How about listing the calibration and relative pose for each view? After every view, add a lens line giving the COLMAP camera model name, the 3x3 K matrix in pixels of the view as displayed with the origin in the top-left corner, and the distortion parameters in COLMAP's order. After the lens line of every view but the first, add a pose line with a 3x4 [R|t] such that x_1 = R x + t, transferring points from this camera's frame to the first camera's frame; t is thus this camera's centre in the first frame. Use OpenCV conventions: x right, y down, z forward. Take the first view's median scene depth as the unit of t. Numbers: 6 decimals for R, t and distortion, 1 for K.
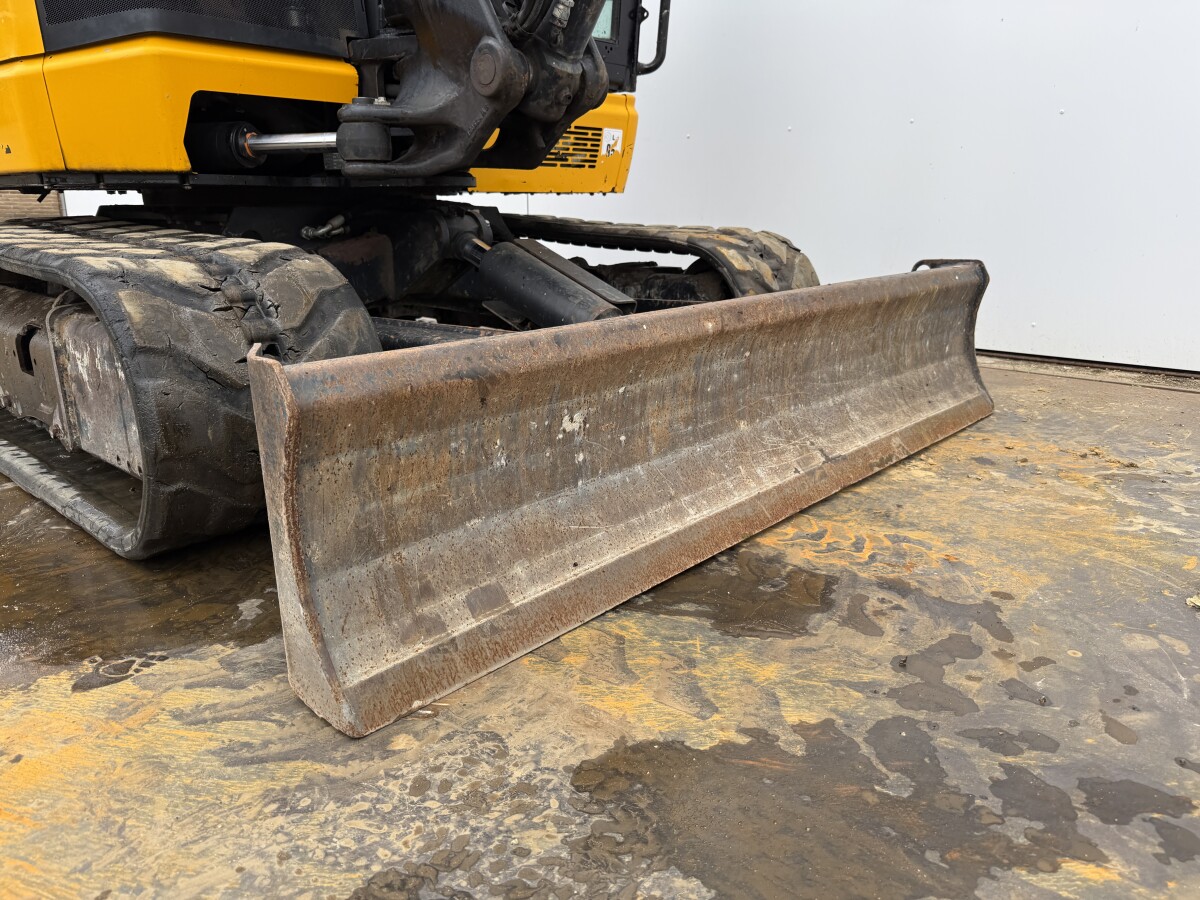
lens RADIAL K [[831.7, 0, 600.0], [0, 831.7, 450.0], [0, 0, 1]] dist [0.098791, -0.160354]
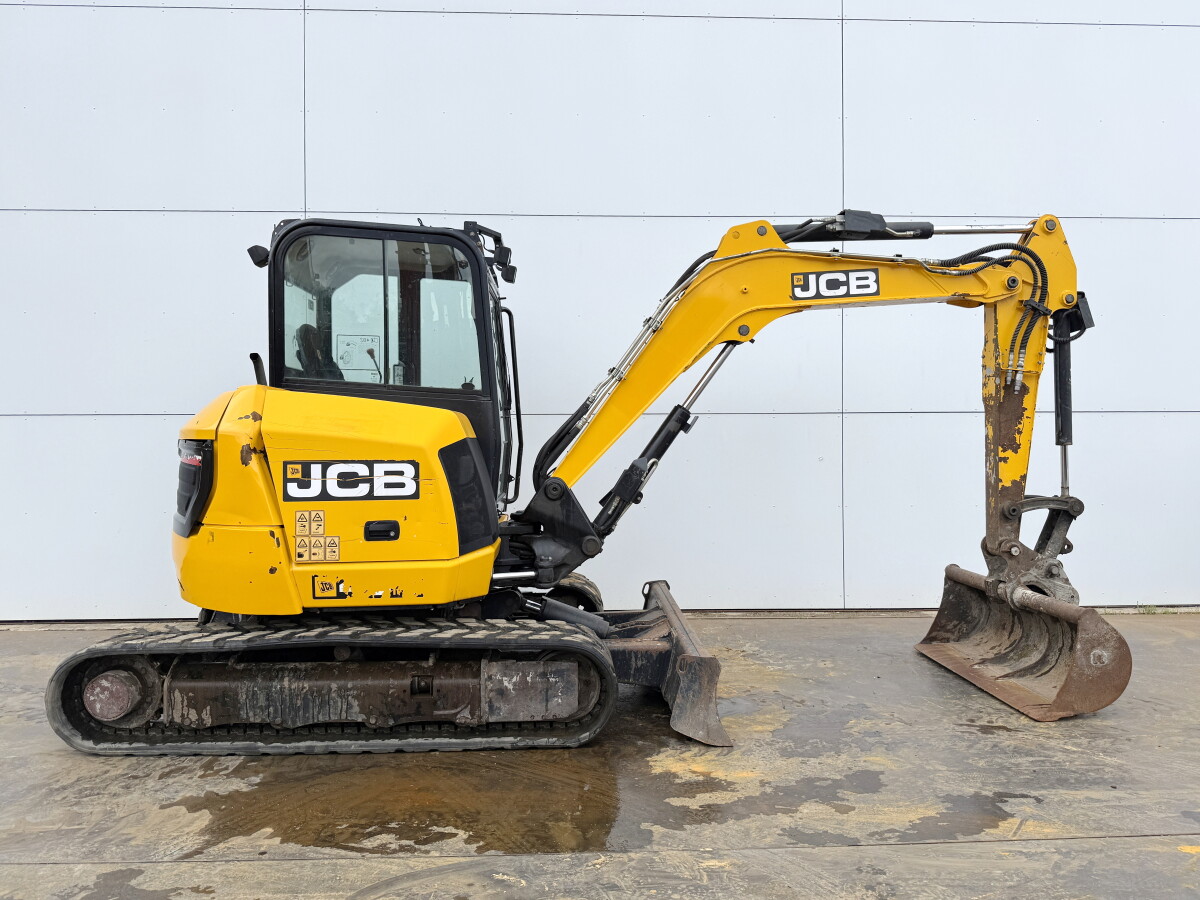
lens RADIAL K [[854.7, 0, 608.2], [0, 854.7, 448.2], [0, 0, 1]] dist [0.084874, -0.131872]
pose [[0.711417, -0.008722, 0.702716, -2.293427], [0.195146, 0.963051, -0.185609, -0.251350], [-0.675132, 0.269178, 0.686833, -1.179433]]
